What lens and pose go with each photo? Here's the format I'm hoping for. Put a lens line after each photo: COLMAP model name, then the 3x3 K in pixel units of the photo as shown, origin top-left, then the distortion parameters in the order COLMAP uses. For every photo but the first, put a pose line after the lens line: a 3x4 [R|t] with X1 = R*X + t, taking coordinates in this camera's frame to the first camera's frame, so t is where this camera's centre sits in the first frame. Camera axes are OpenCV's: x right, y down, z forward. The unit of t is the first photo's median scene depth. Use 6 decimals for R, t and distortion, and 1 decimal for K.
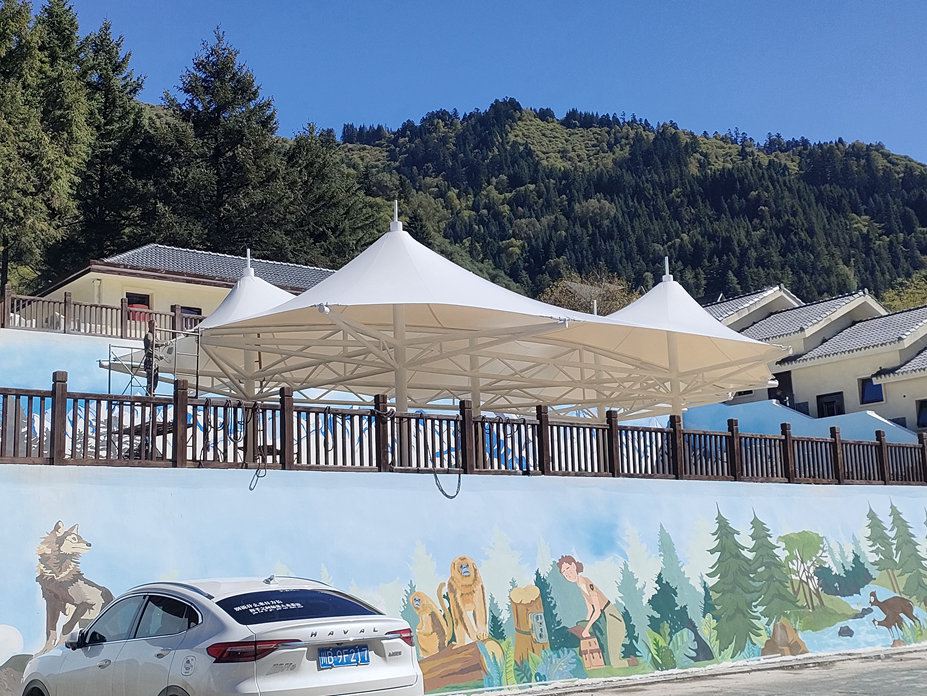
lens RADIAL K [[1237.9, 0, 464.1], [0, 1237.9, 344.1], [0, 0, 1]] dist [0.036777, 0.000000]
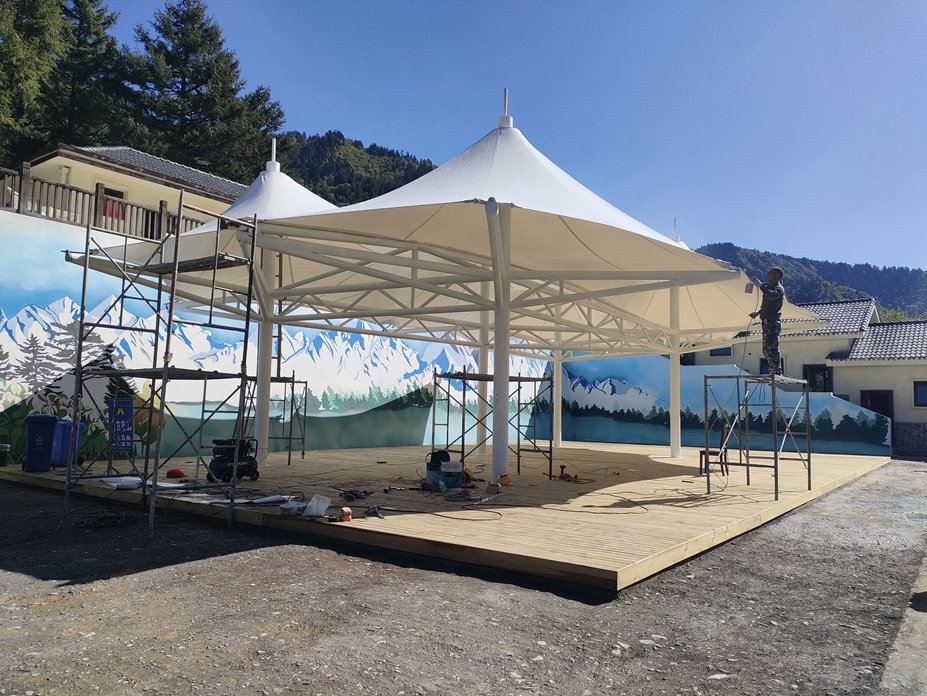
lens RADIAL K [[680.3, 0, 464.1], [0, 680.3, 348.4], [0, 0, 1]] dist [0.044376, -0.034844]
pose [[0.965024, 0.081892, 0.249042, -0.119606], [-0.105921, 0.990765, 0.084647, 0.007763], [-0.239810, -0.108065, 0.964787, 0.399995]]
